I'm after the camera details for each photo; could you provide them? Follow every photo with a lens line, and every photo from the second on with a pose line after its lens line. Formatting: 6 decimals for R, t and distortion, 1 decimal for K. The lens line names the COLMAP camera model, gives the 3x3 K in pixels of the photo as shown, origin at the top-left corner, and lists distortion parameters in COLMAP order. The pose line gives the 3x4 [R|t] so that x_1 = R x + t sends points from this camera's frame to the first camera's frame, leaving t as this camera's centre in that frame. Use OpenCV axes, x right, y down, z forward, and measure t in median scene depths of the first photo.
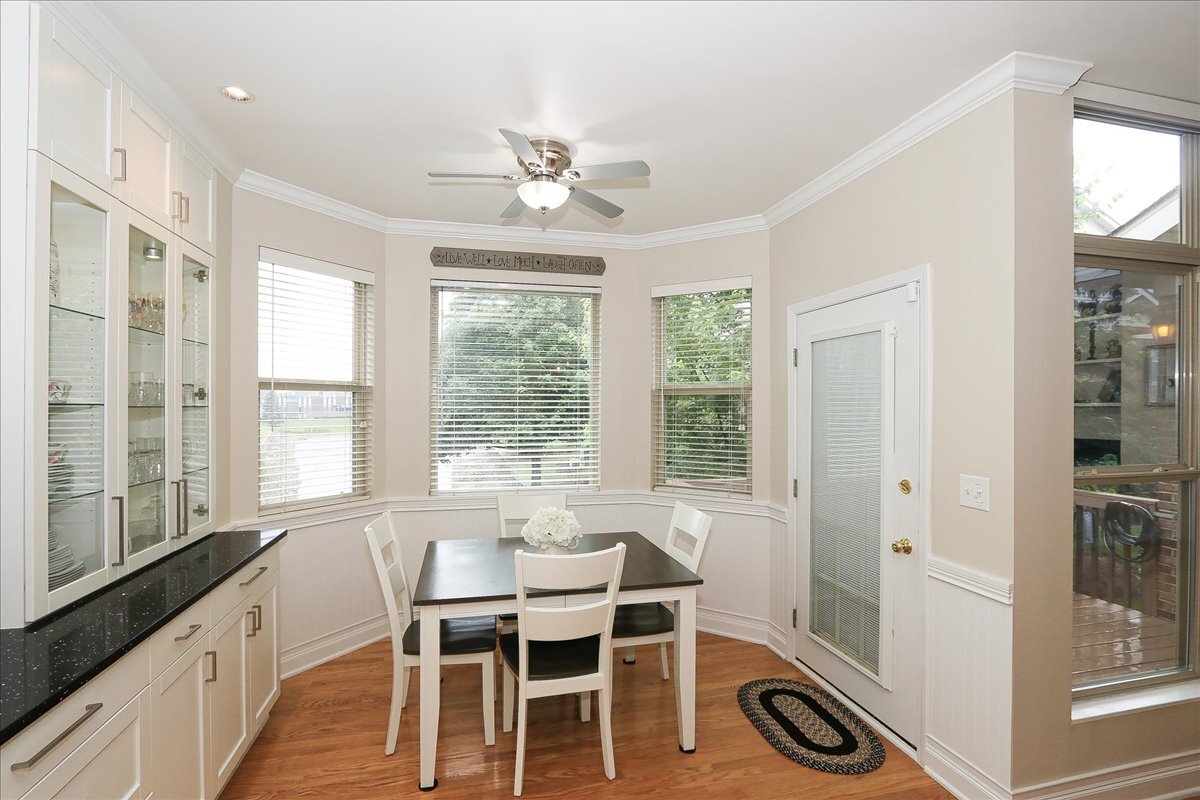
lens RADIAL K [[562.4, 0, 600.0], [0, 562.4, 400.0], [0, 0, 1]] dist [-0.014588, 0.000629]
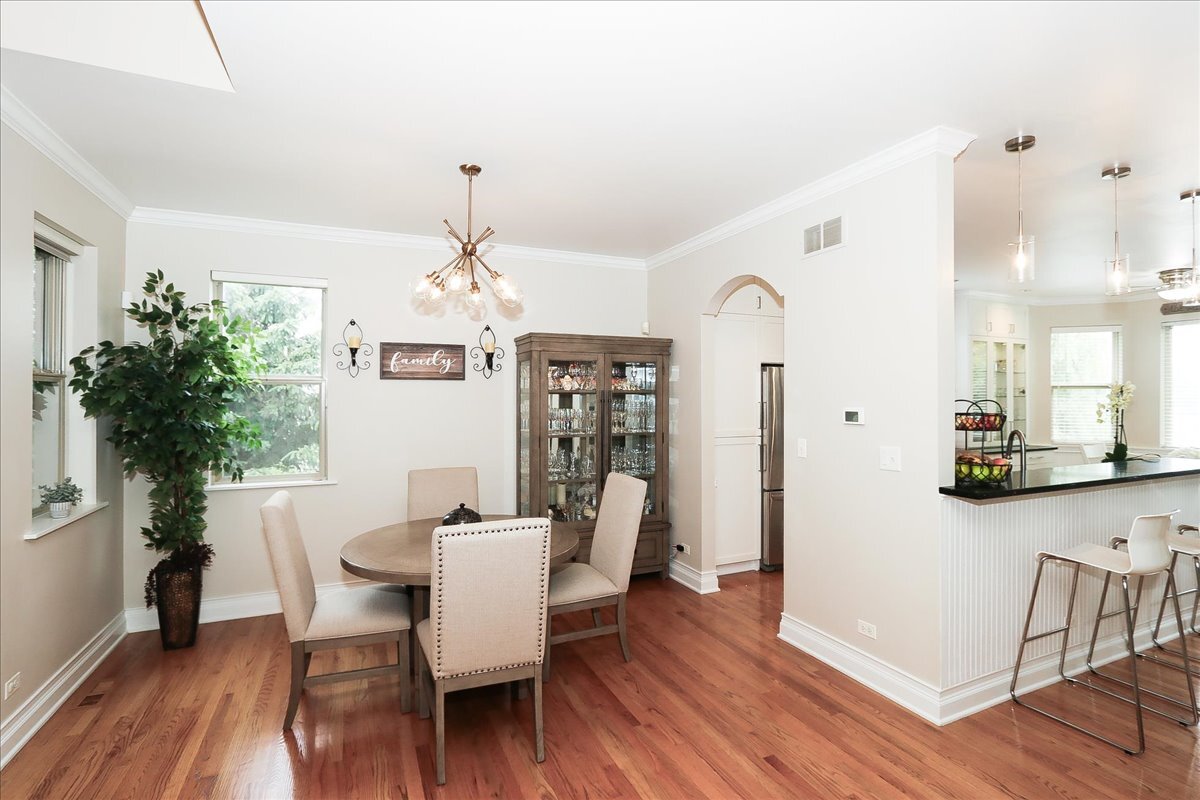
lens RADIAL K [[562.4, 0, 600.0], [0, 562.4, 400.0], [0, 0, 1]] dist [-0.014588, 0.000629]
pose [[0.178120, -0.004220, -0.984000, 1.766608], [0.012262, 0.999923, -0.002069, 0.012833], [0.983932, -0.011697, 0.178158, -1.680755]]
